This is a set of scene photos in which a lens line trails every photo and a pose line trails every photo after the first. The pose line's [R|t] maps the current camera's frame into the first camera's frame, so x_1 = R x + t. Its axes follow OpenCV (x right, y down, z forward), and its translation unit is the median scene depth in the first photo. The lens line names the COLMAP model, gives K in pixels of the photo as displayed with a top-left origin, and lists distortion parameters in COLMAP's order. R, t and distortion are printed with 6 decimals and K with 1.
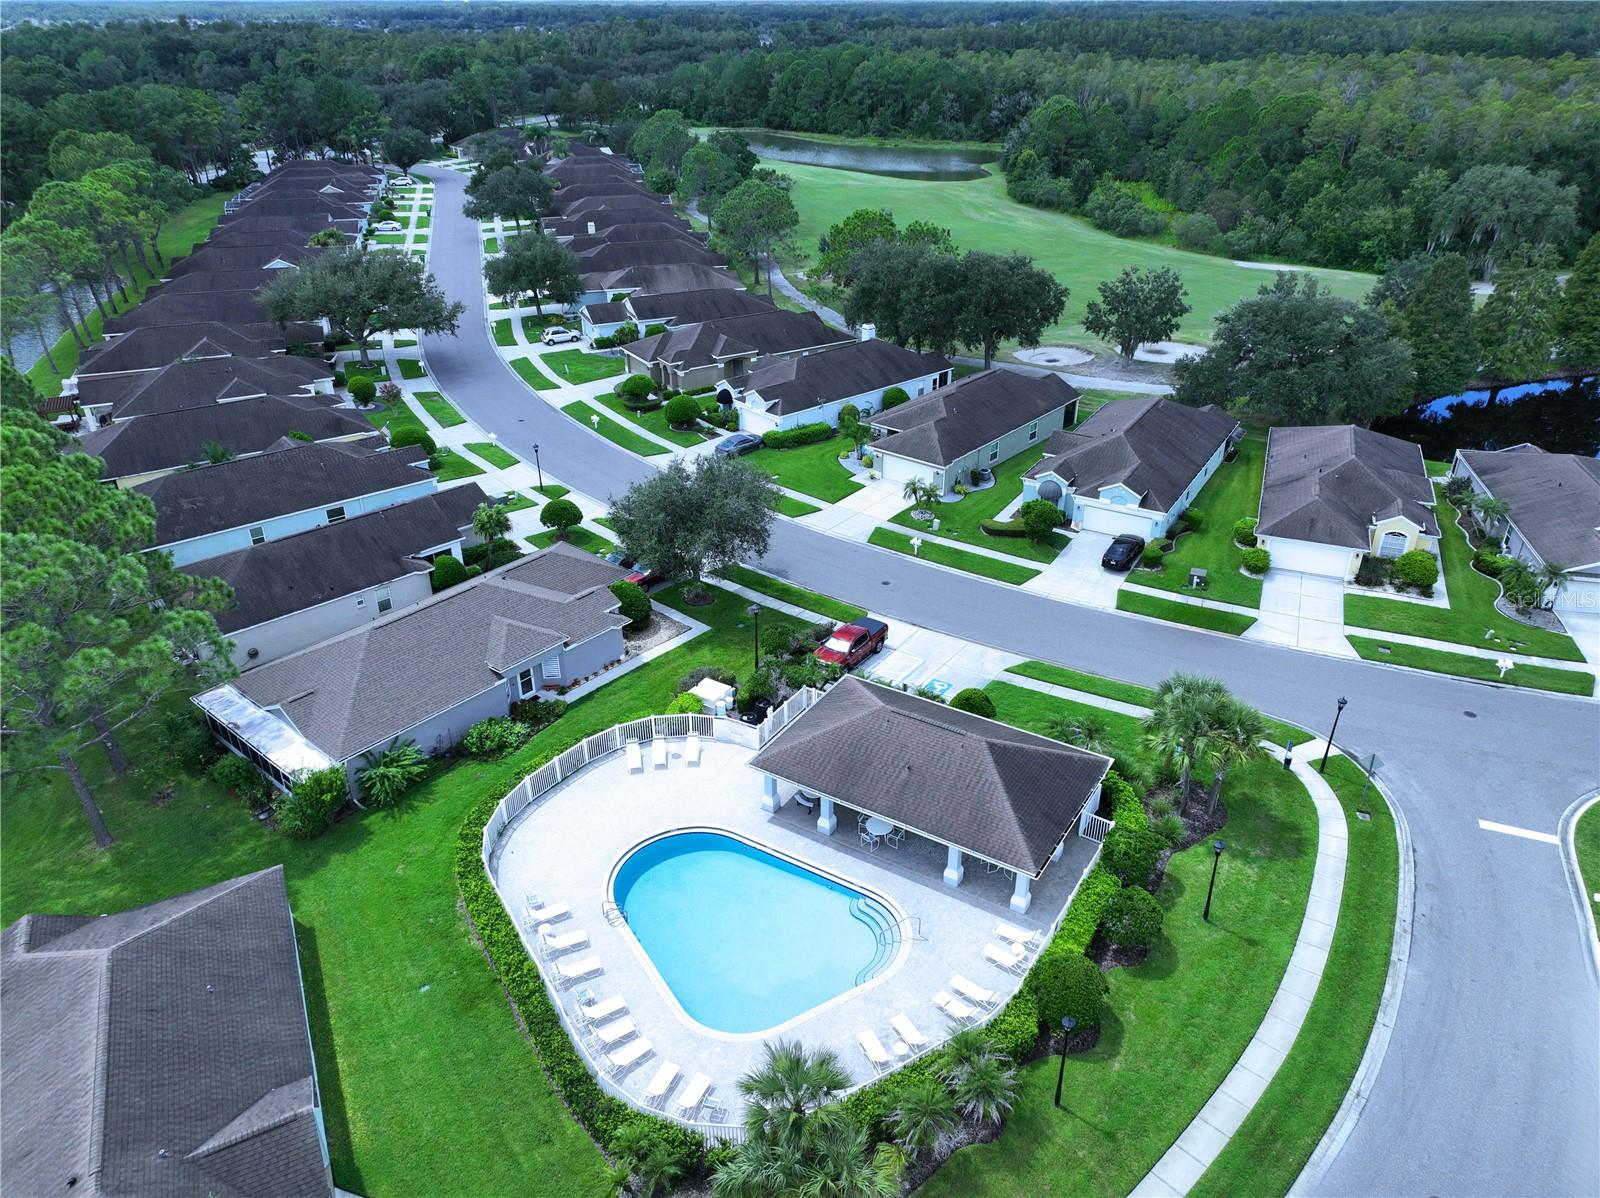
lens RADIAL K [[1129.8, 0, 805.7], [0, 1129.8, 603.3], [0, 0, 1]] dist [-0.006572, 0.025068]
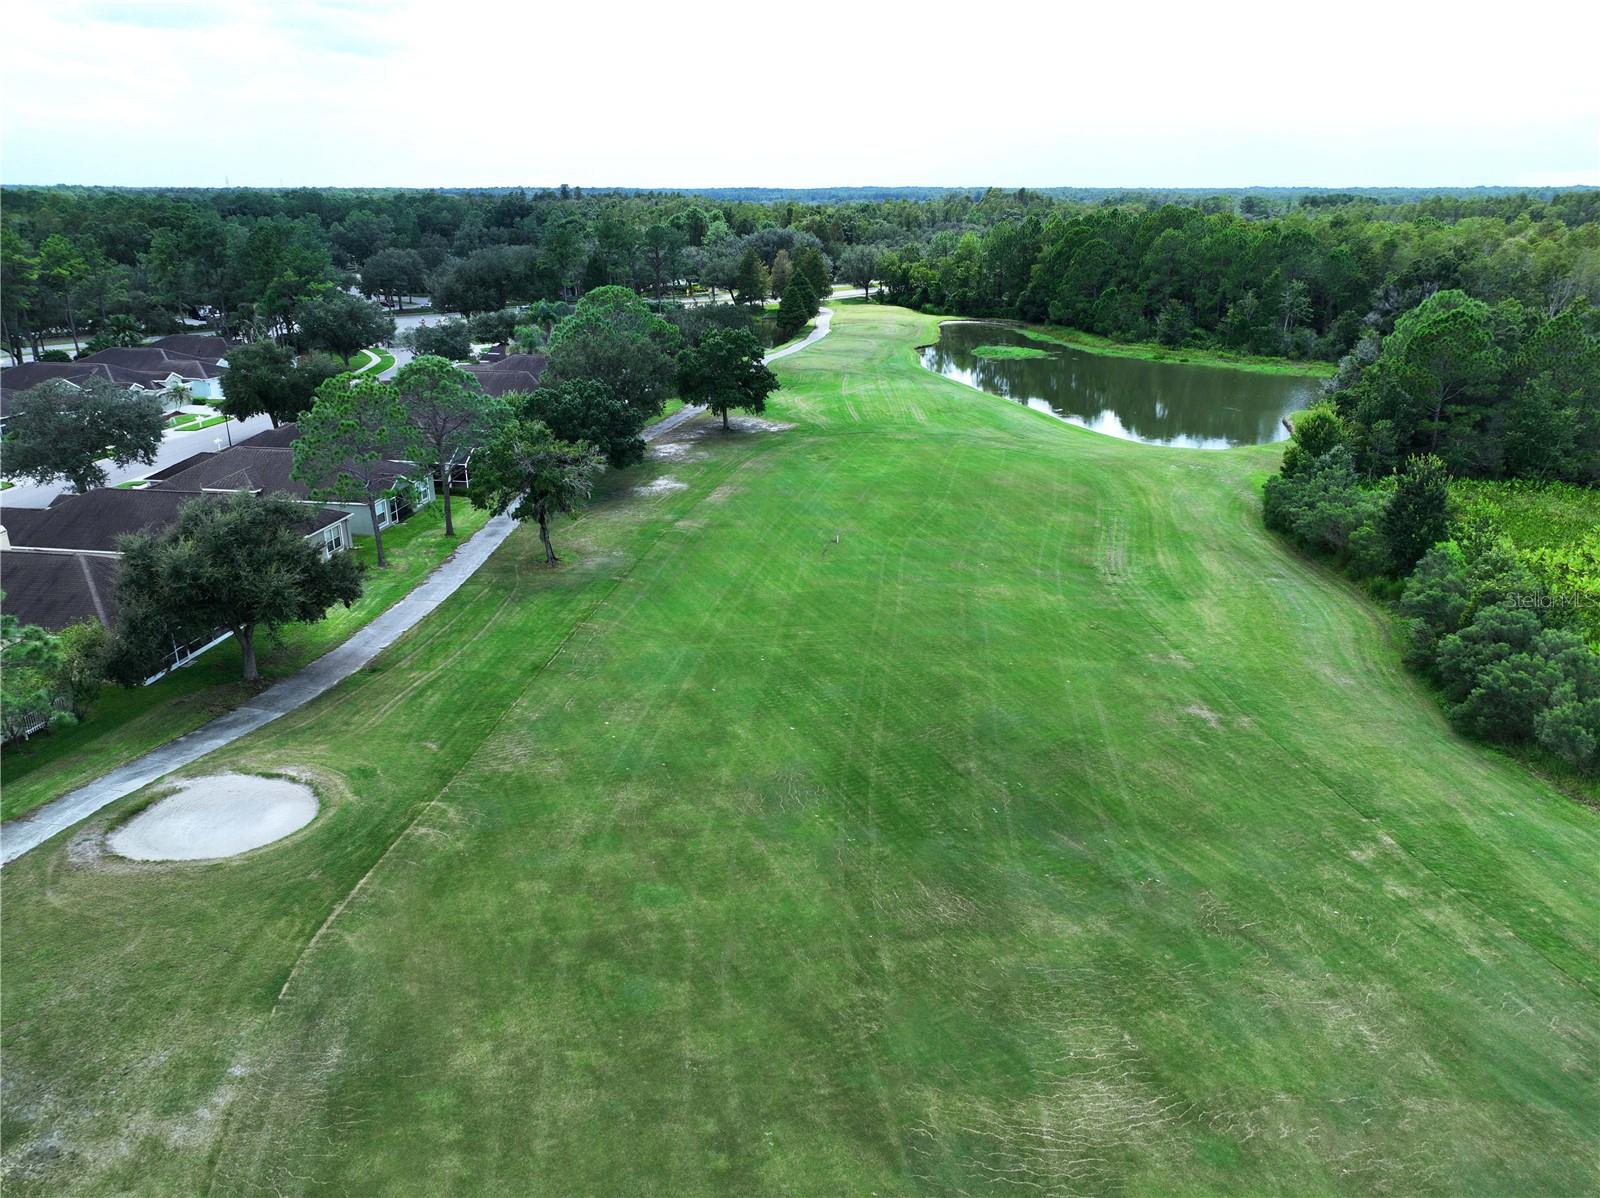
lens RADIAL K [[1129.8, 0, 800.3], [0, 1129.8, 602.6], [0, 0, 1]] dist [-0.006572, 0.025068]
pose [[0.916147, 0.144535, -0.373876, 0.134342], [-0.195441, 0.975415, -0.101829, -0.178028], [0.349967, 0.166361, 0.921872, 0.395316]]
